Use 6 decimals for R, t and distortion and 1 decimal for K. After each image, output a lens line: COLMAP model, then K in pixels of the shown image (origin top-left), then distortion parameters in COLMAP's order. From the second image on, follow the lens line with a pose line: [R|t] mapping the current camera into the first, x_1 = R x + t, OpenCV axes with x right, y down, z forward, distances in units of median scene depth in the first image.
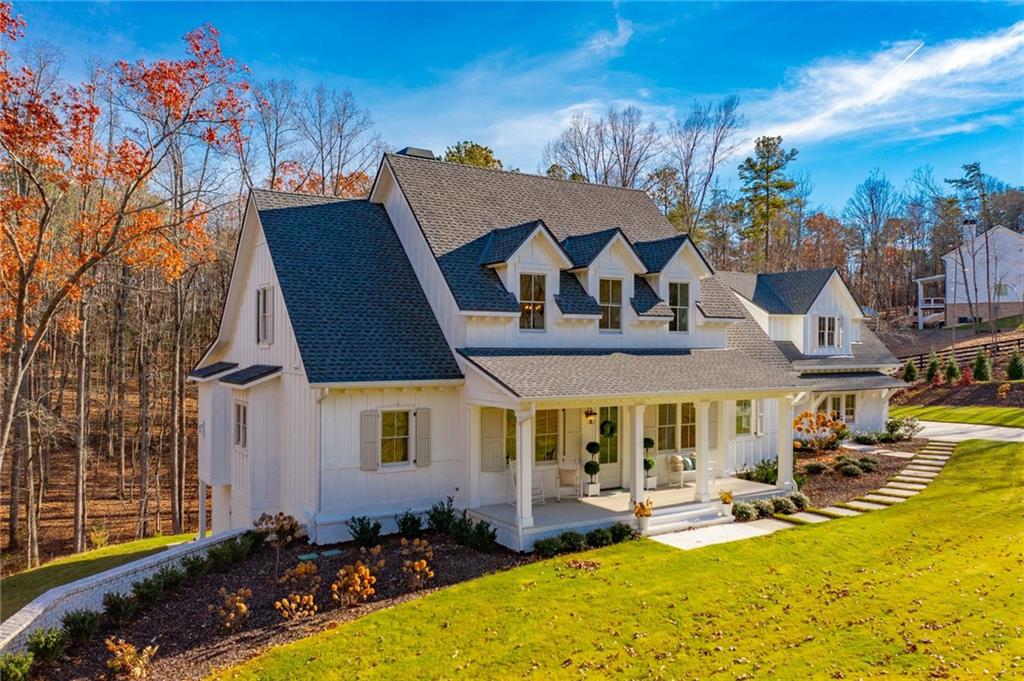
lens RADIAL K [[806.5, 0, 511.2], [0, 806.5, 344.8], [0, 0, 1]] dist [-0.026401, 0.011403]
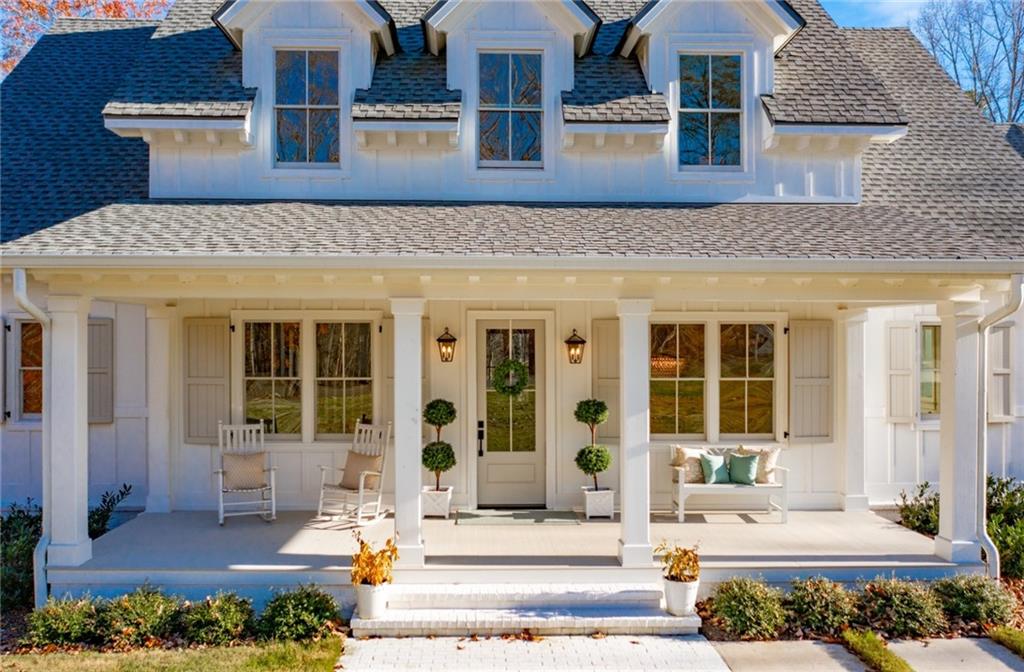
lens RADIAL K [[821.3, 0, 511.9], [0, 821.3, 335.1], [0, 0, 1]] dist [-0.016604, -0.005790]
pose [[0.863515, 0.001924, -0.504319, 0.356062], [-0.000004, 0.999993, 0.003808, 0.077893], [0.504323, -0.003287, 0.863509, 0.587062]]
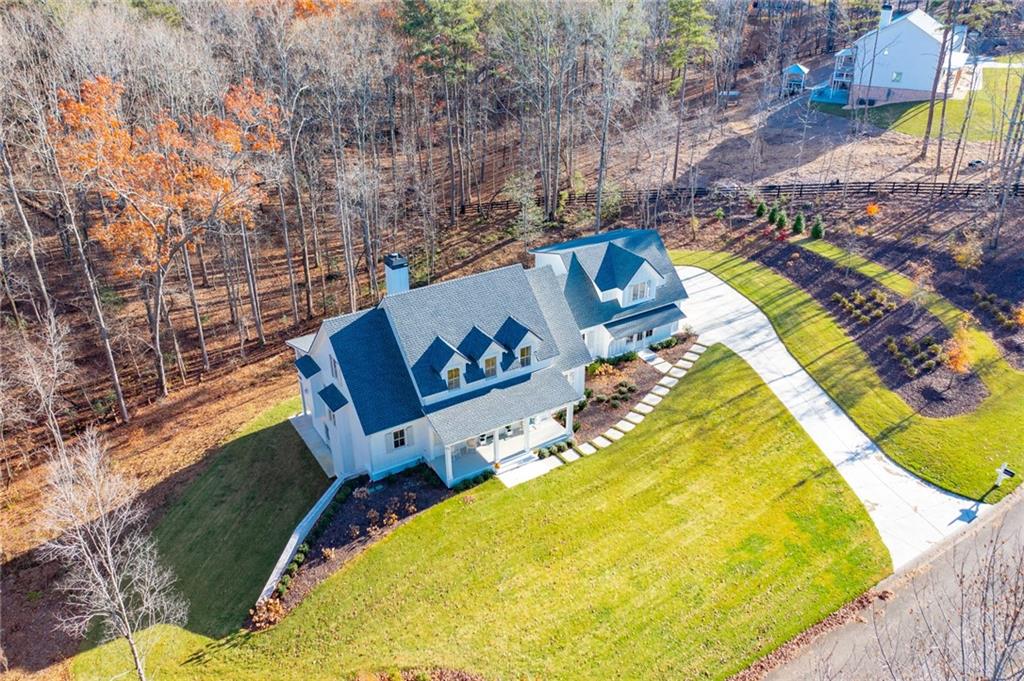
lens RADIAL K [[806.5, 0, 513.1], [0, 806.5, 335.9], [0, 0, 1]] dist [-0.026401, 0.011403]
pose [[0.999962, -0.006919, -0.005393, 0.196017], [0.008626, 0.887700, 0.460341, -1.145377], [0.001603, -0.460370, 0.887726, -0.936121]]
